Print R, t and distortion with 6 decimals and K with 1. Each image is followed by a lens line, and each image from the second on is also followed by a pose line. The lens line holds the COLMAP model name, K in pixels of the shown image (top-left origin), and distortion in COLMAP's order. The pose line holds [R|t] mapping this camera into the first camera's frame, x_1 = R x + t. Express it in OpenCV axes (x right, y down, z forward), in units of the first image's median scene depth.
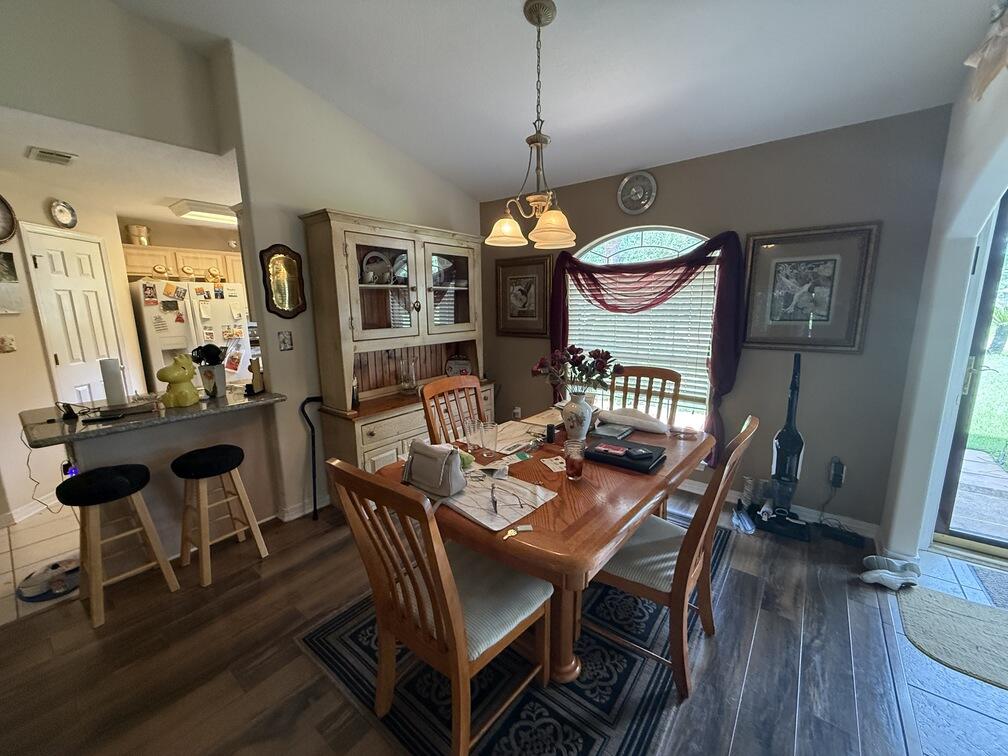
lens RADIAL K [[400.9, 0, 504.2], [0, 400.9, 379.0], [0, 0, 1]] dist [0.000018, 0.000068]
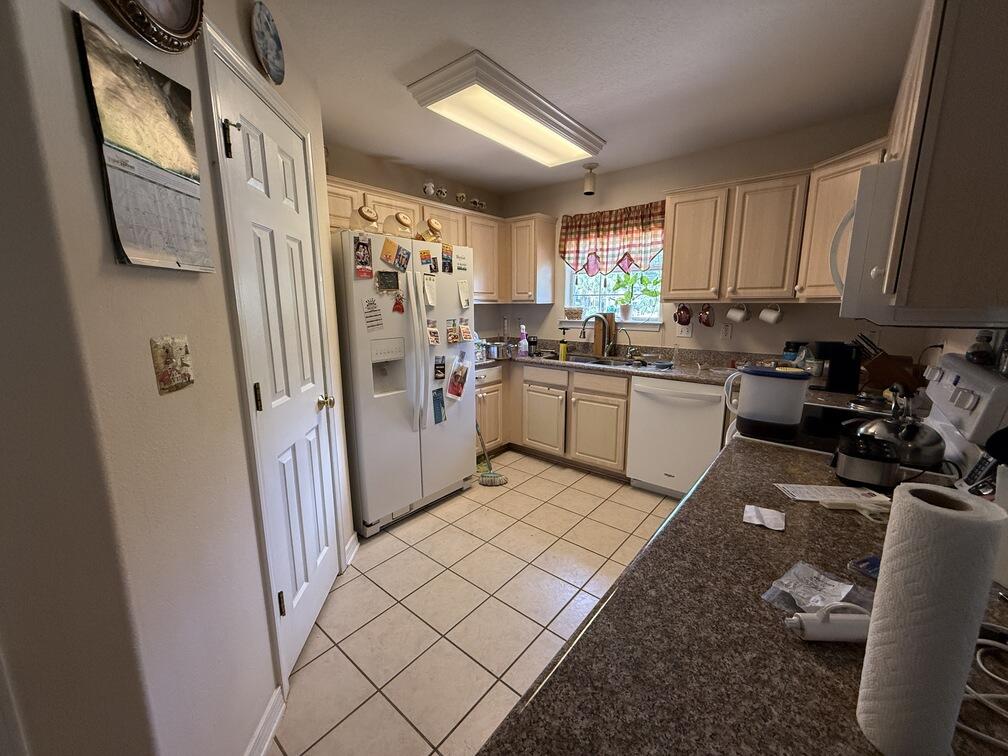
lens RADIAL K [[400.9, 0, 504.0], [0, 400.9, 376.2], [0, 0, 1]] dist [0.000018, 0.000068]
pose [[0.999560, 0.011885, -0.027169, -0.650641], [-0.012035, 0.999913, -0.005375, -0.053286], [0.027102, 0.005699, 0.999616, 0.460316]]
